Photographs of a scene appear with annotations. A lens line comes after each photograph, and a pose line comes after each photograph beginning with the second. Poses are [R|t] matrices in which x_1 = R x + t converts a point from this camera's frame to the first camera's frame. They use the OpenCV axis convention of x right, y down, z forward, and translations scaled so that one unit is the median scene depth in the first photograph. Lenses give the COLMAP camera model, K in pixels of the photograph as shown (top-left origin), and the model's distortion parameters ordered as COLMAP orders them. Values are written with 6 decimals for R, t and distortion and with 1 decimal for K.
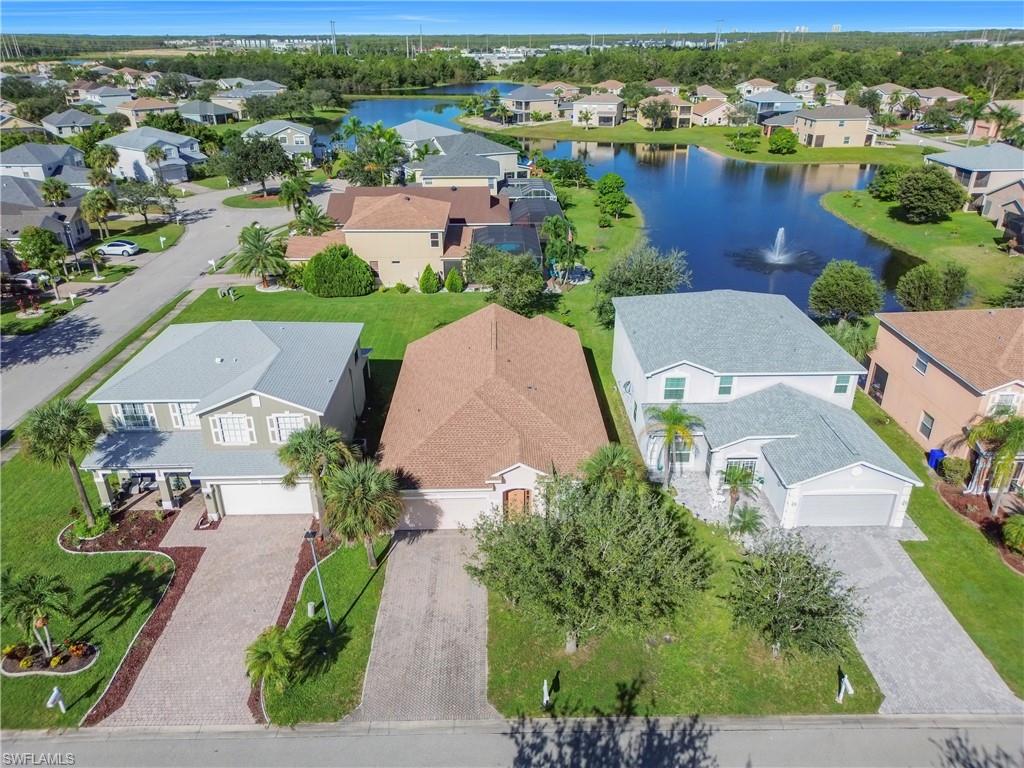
lens RADIAL K [[718.1, 0, 510.7], [0, 718.1, 386.8], [0, 0, 1]] dist [0.050865, -0.046642]
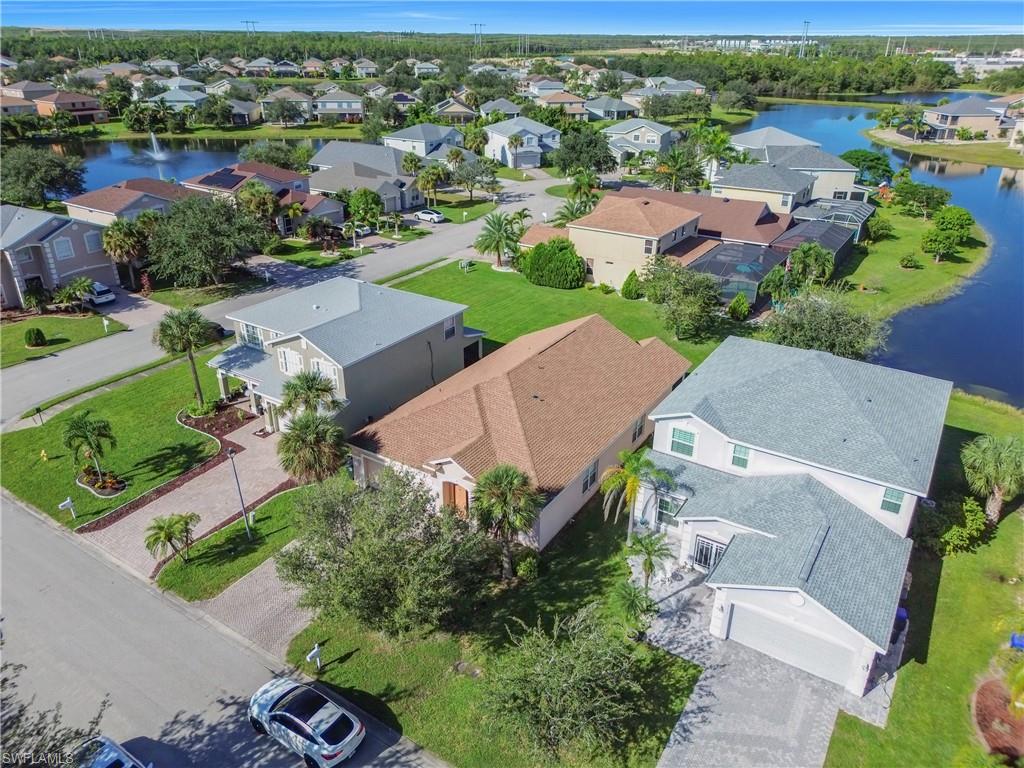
lens RADIAL K [[718.1, 0, 510.7], [0, 718.1, 386.8], [0, 0, 1]] dist [0.050865, -0.046642]
pose [[0.829731, 0.253595, -0.497228, 0.275013], [-0.253800, 0.964824, 0.068558, -0.040666], [0.497123, 0.069312, 0.864907, 0.073730]]
